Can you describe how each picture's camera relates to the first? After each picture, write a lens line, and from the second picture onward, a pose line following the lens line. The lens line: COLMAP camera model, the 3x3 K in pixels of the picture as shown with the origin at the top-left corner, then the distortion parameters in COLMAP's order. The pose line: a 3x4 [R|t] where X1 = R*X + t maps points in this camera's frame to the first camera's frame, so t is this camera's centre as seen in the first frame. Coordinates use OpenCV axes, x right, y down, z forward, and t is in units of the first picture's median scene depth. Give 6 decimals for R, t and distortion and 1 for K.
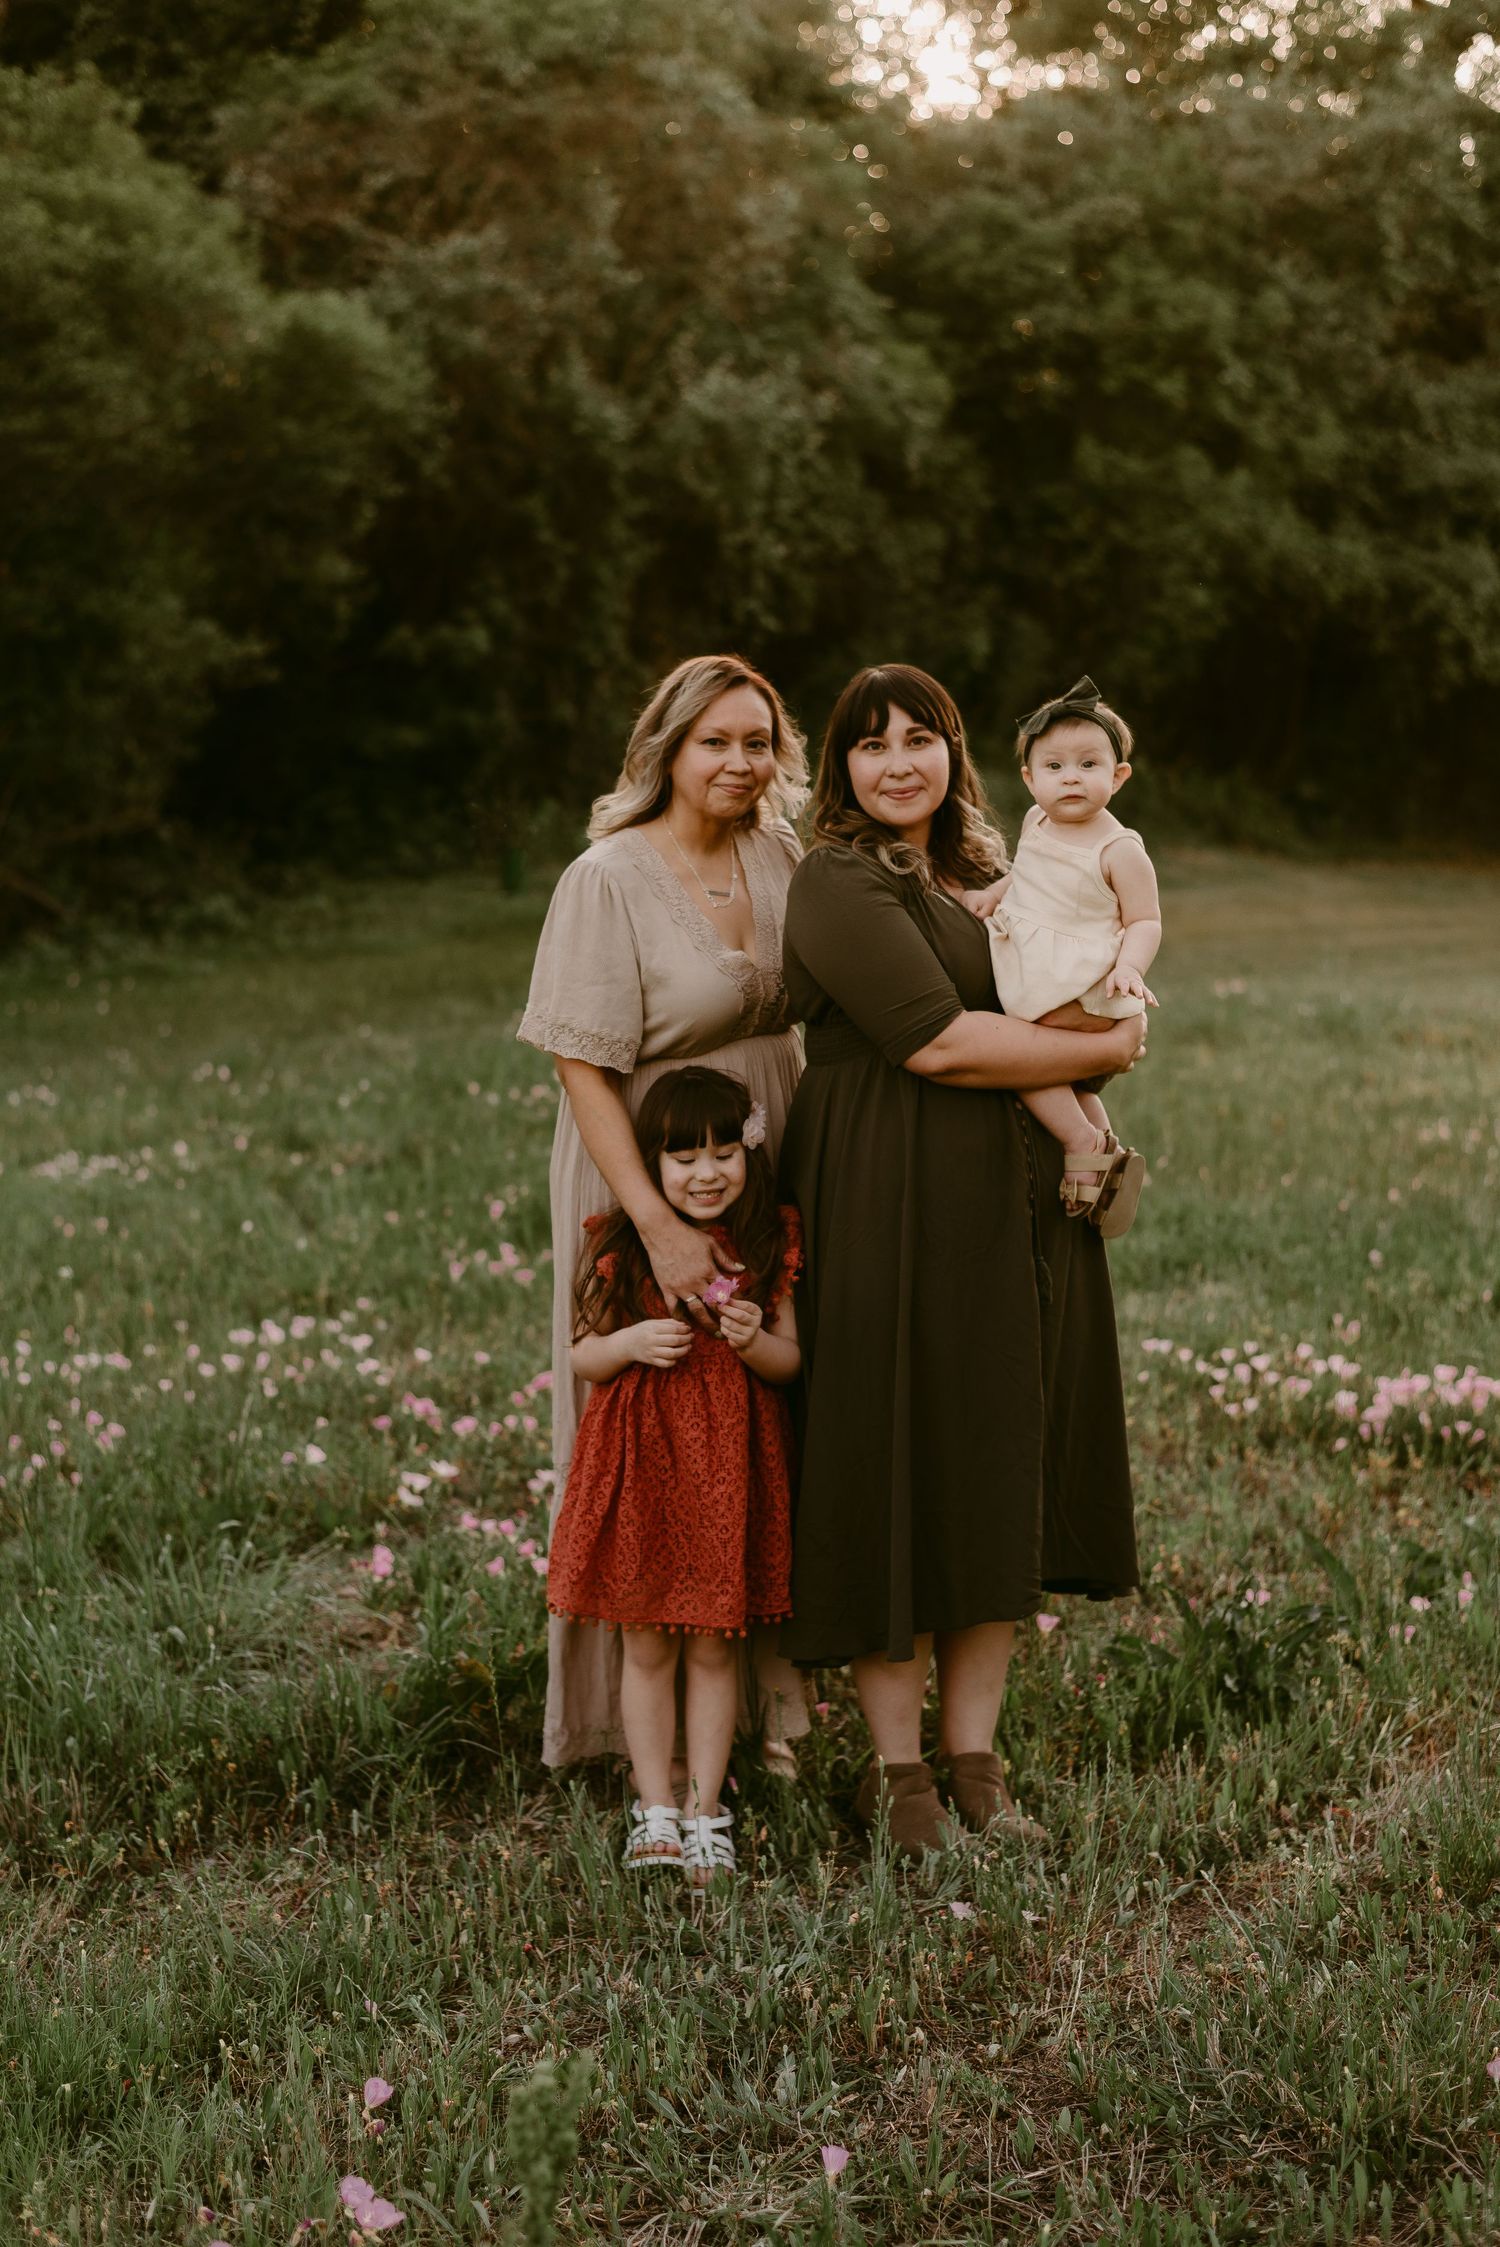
lens RADIAL K [[3279.5, 0, 662.0], [0, 3279.5, 1176.1], [0, 0, 1]] dist [-0.020073, 0.072718]
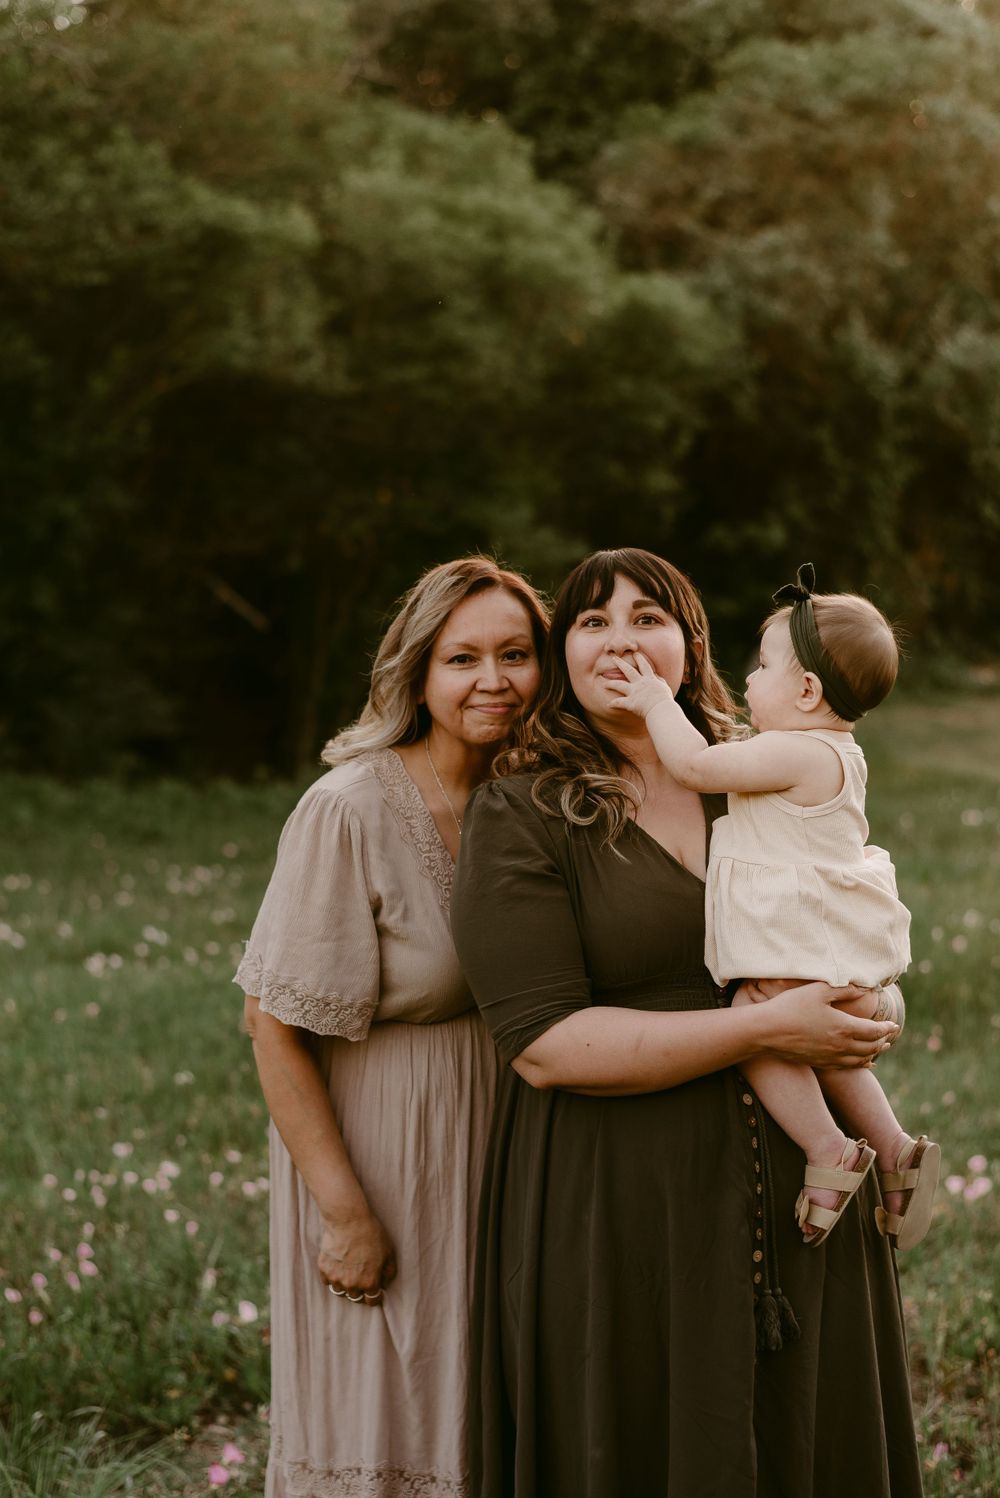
lens RADIAL K [[2224.0, 0, 499.8], [0, 2224.0, 833.6], [0, 0, 1]] dist [0.005228, -0.090342]
pose [[0.973961, 0.029329, -0.224810, 0.040684], [-0.035583, 0.999083, -0.023820, -0.017517], [0.223905, 0.031199, 0.974111, 0.102532]]
